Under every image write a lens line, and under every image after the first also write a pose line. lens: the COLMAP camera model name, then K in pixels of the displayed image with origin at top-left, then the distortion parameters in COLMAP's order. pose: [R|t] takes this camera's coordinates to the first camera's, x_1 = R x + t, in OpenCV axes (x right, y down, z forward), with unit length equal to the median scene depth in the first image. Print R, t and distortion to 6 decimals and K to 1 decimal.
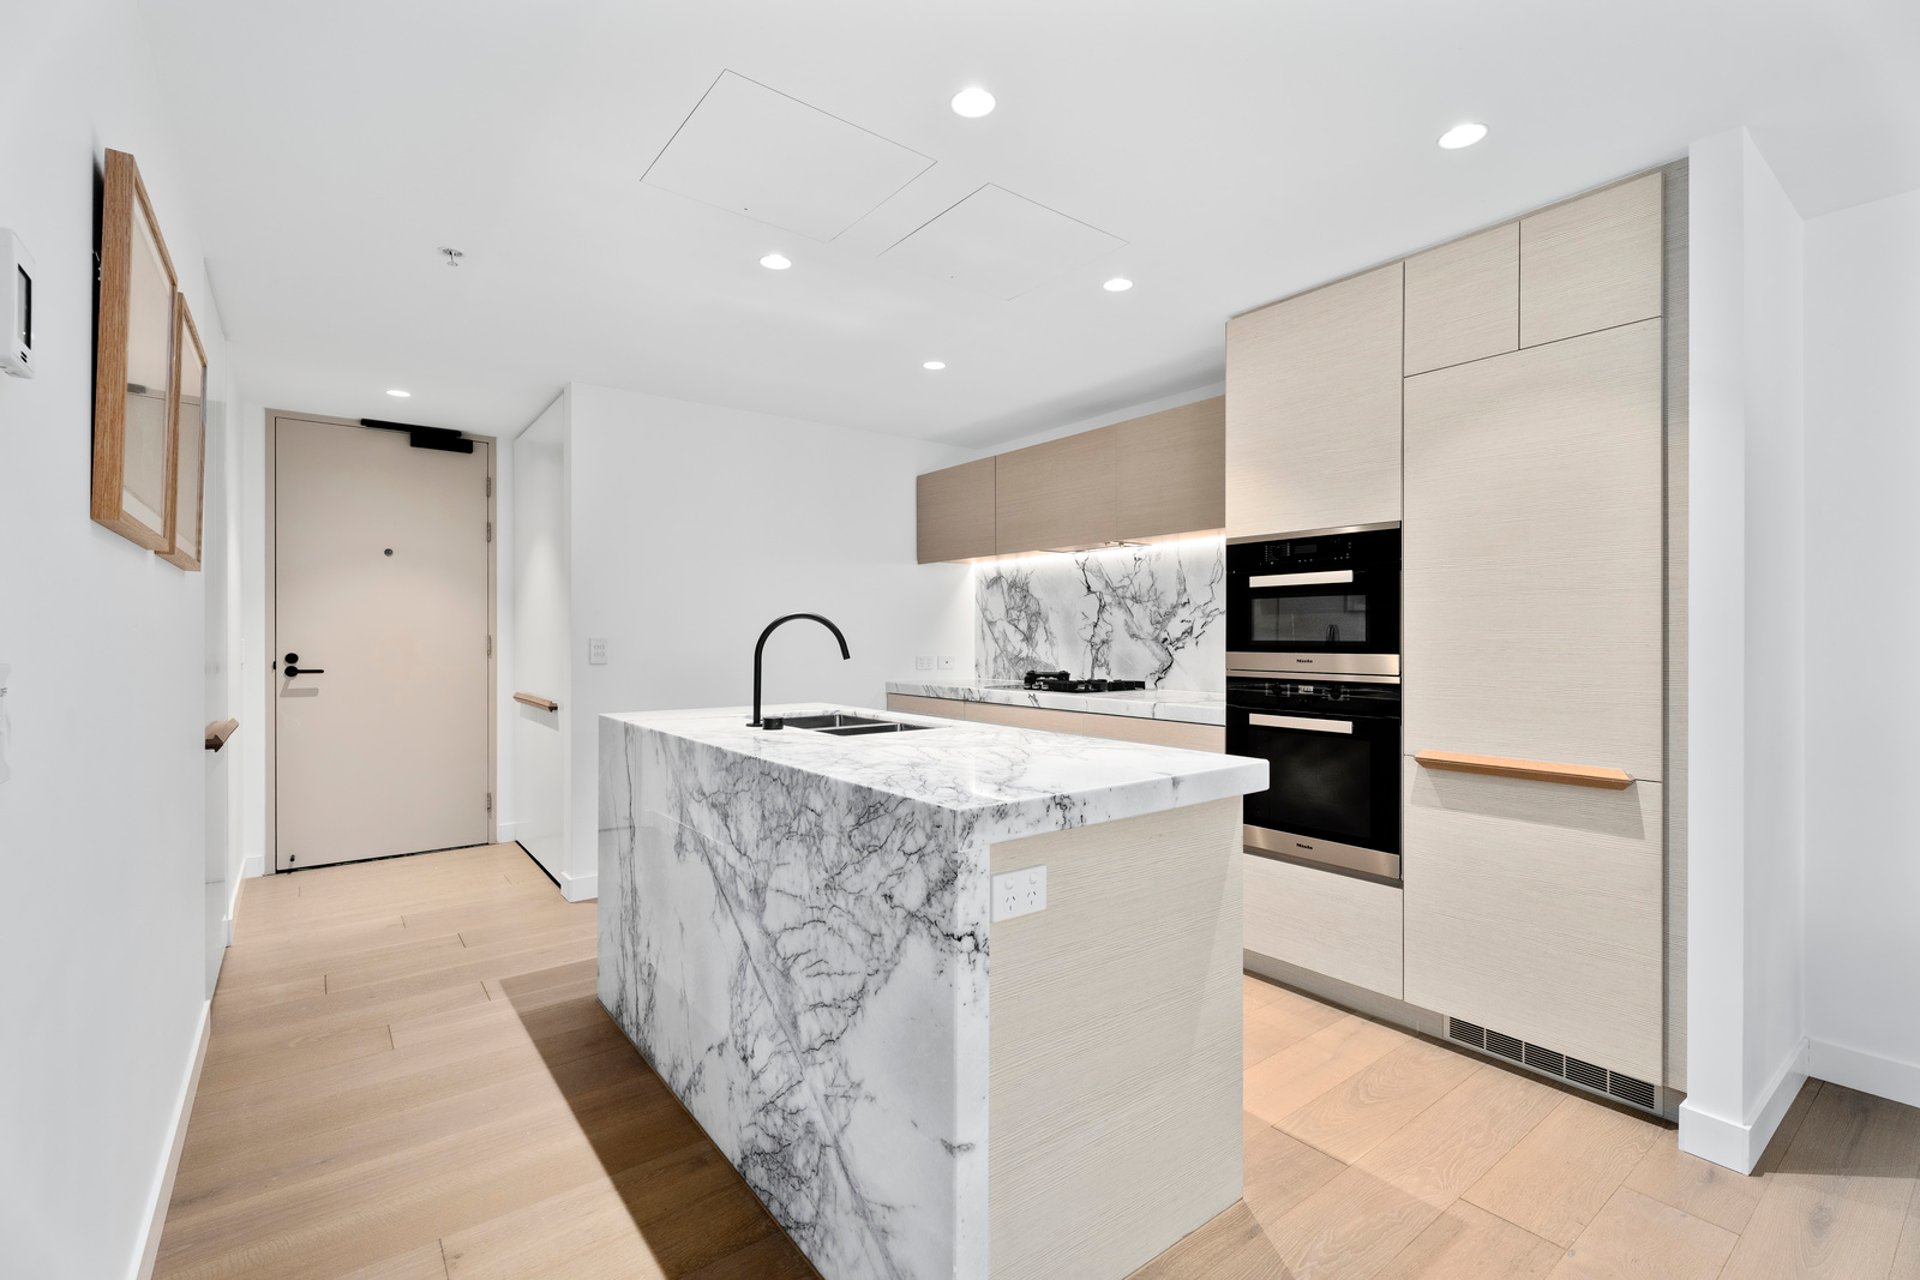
lens RADIAL K [[844.2, 0, 961.0], [0, 844.2, 642.3], [0, 0, 1]] dist [0.001499, 0.000946]
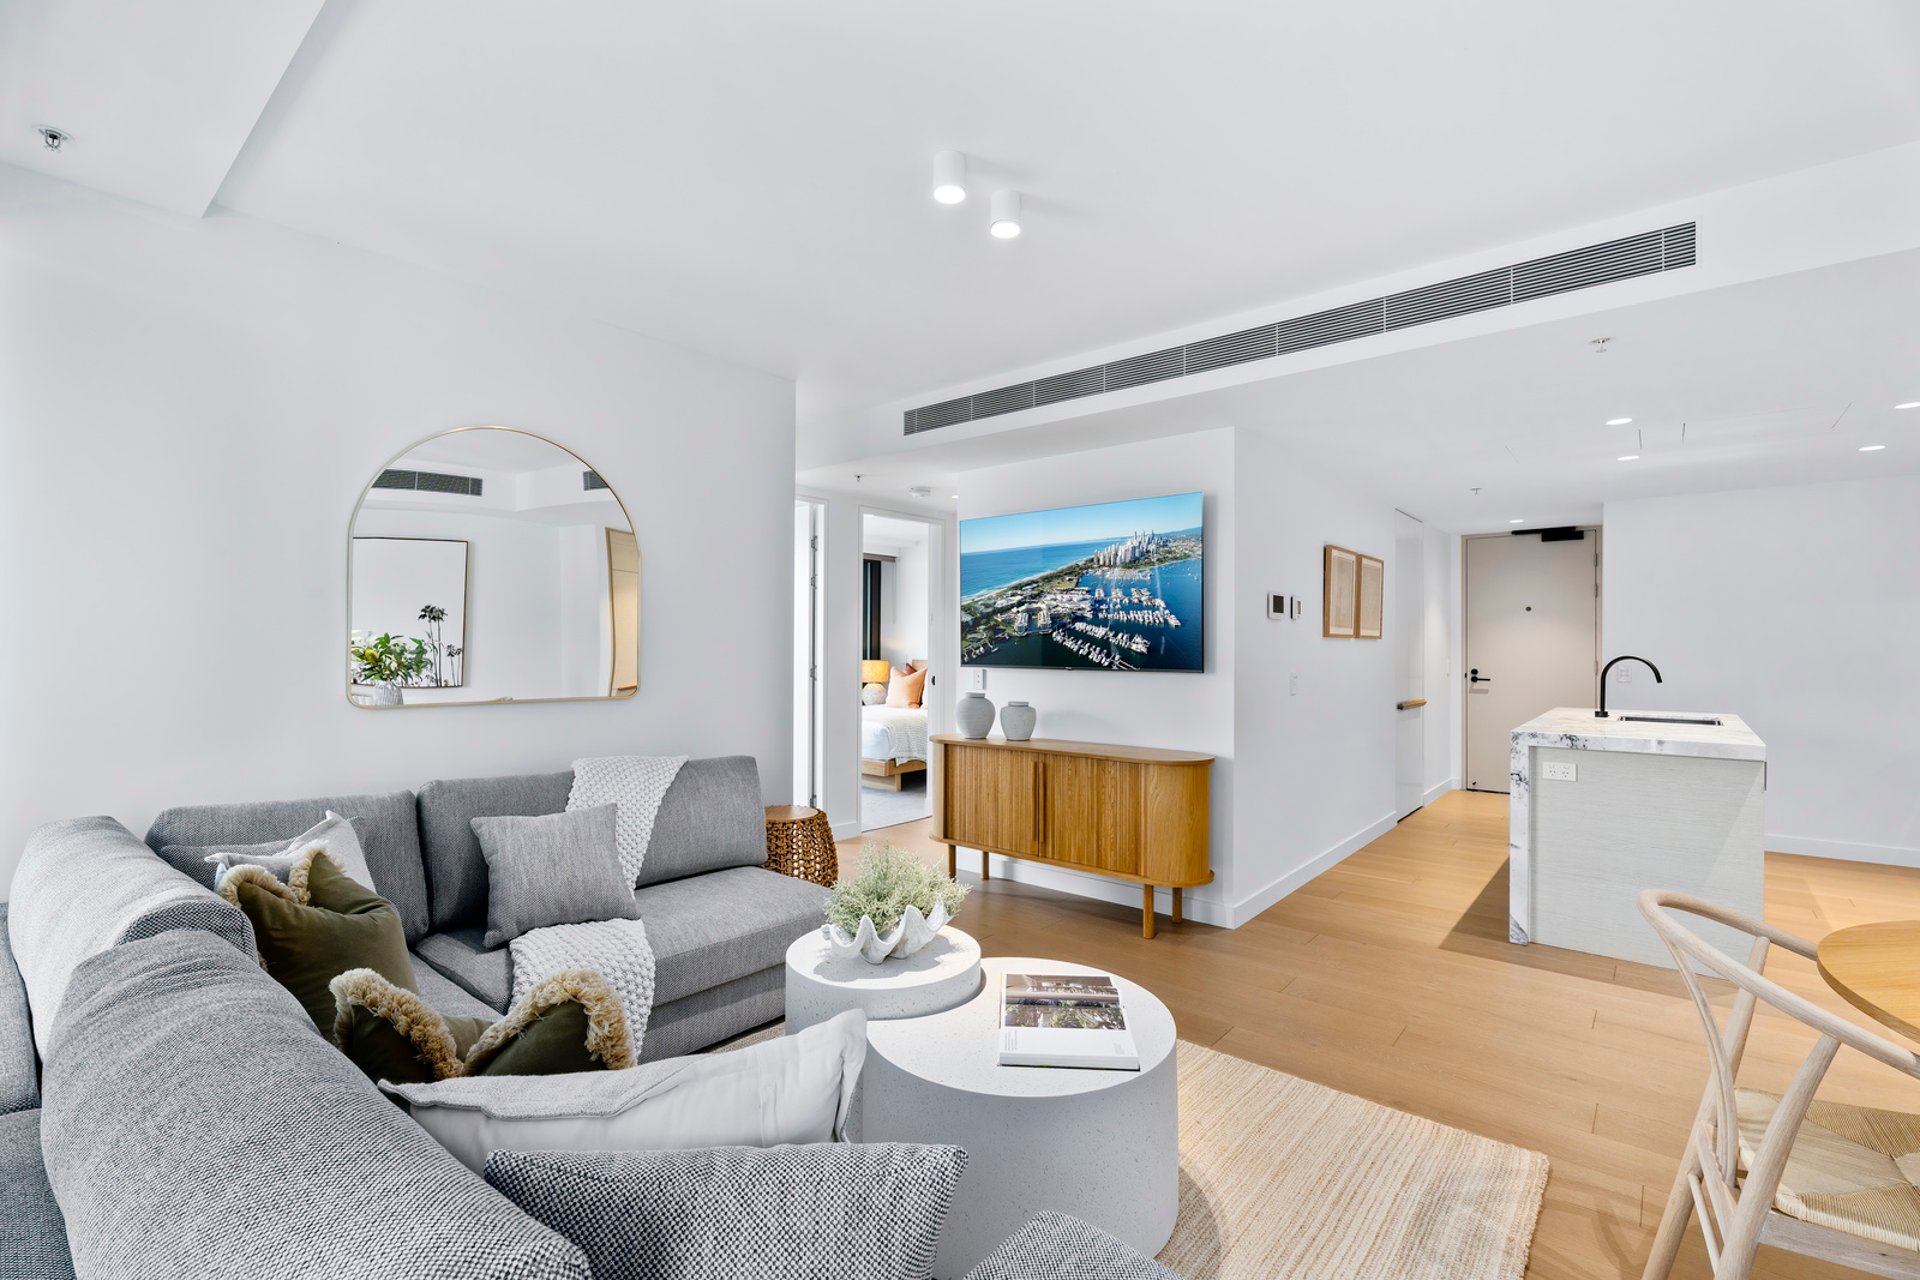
lens RADIAL K [[844.2, 0, 960.8], [0, 844.2, 647.9], [0, 0, 1]] dist [0.001499, 0.000946]
pose [[0.214502, 0.000716, -0.976723, 2.145422], [-0.006346, 0.999980, -0.000661, -0.070462], [0.976703, 0.006340, 0.214502, -1.332862]]
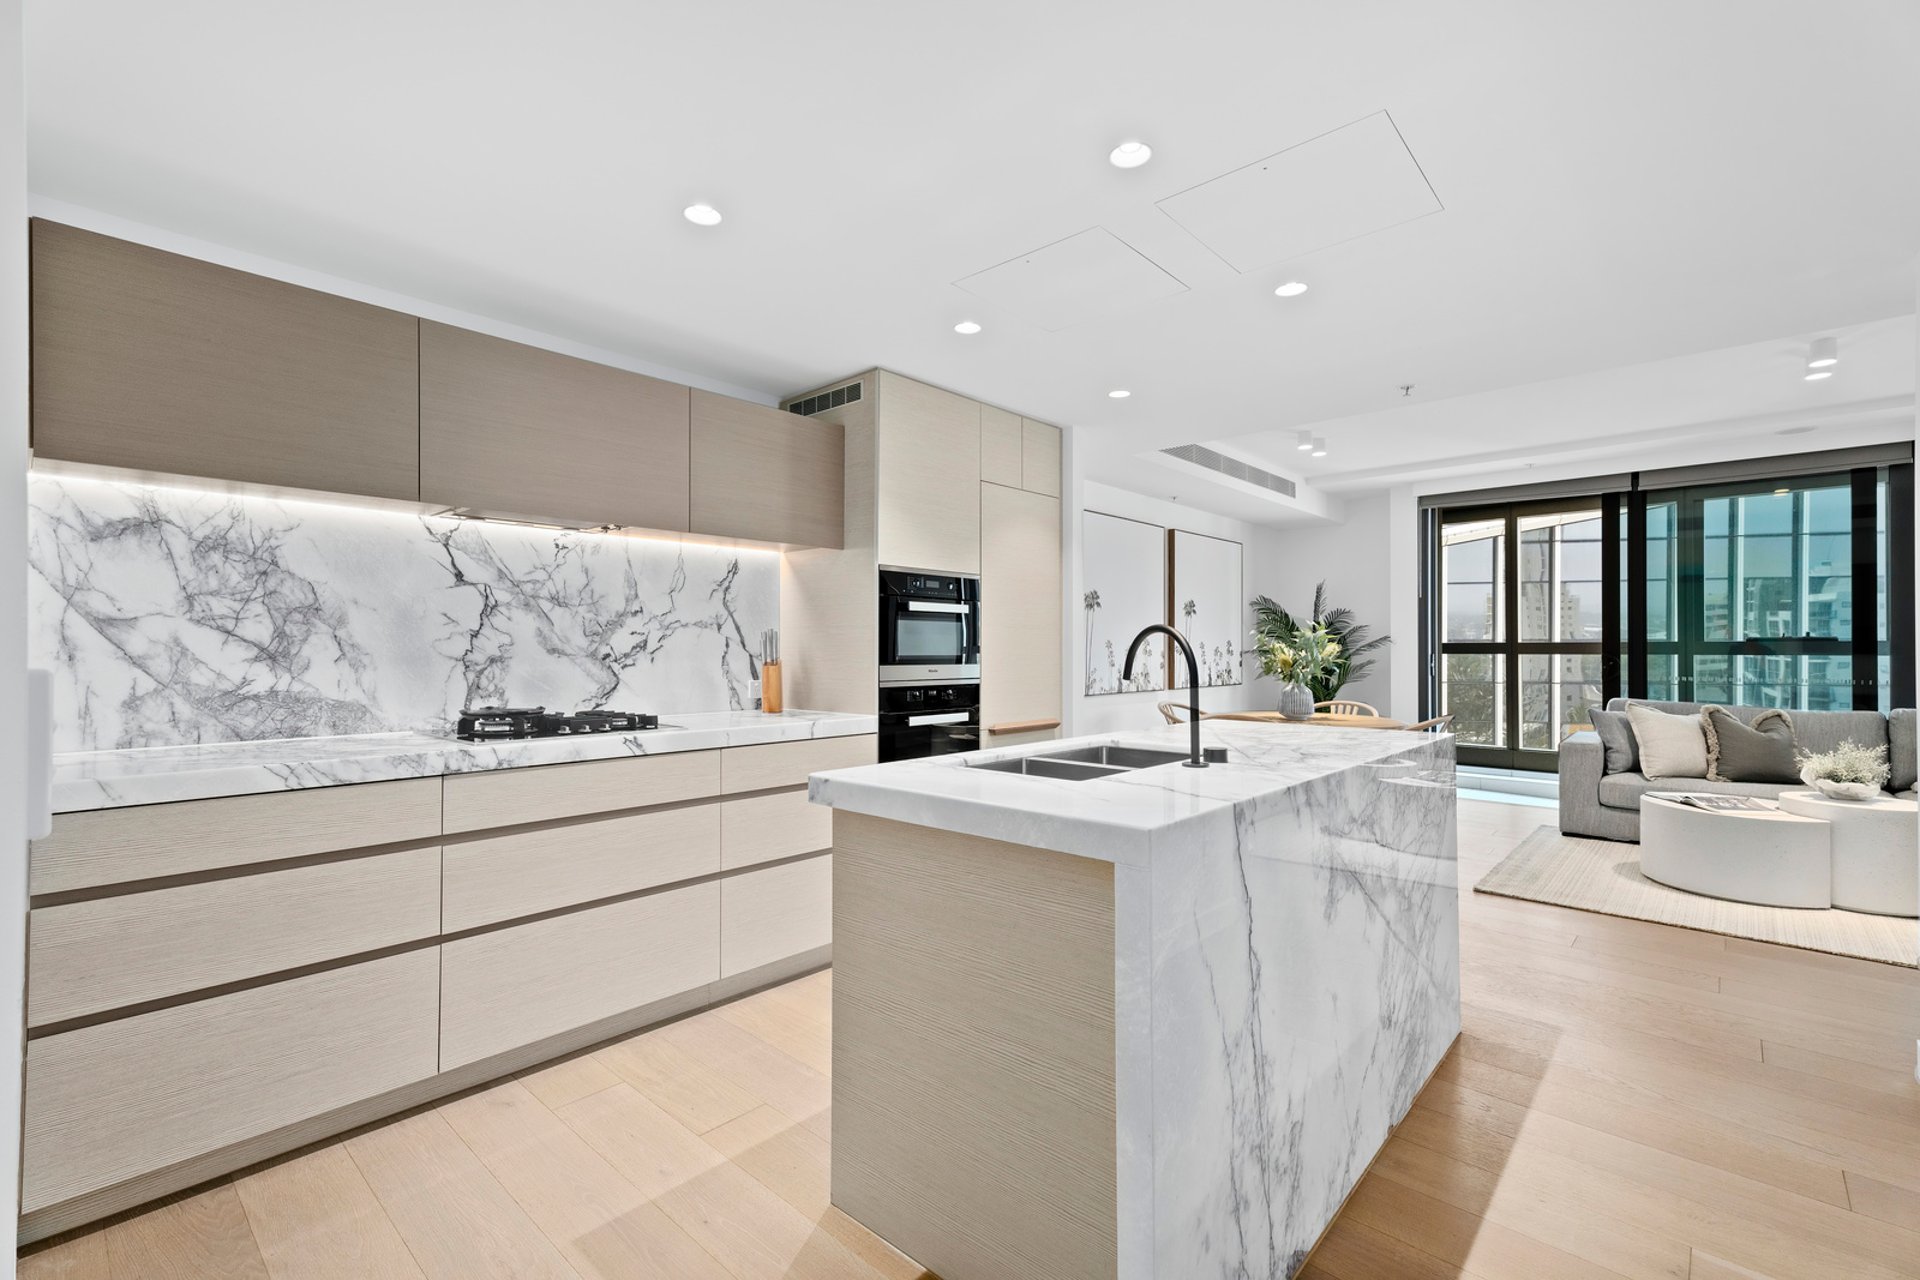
lens RADIAL K [[844.2, 0, 959.2], [0, 844.2, 642.3], [0, 0, 1]] dist [0.001499, 0.000946]
pose [[-0.178307, 0.008786, 0.983936, -0.553269], [0.006022, 0.999951, -0.007837, -0.006967], [-0.983956, 0.004528, -0.178351, 0.759543]]
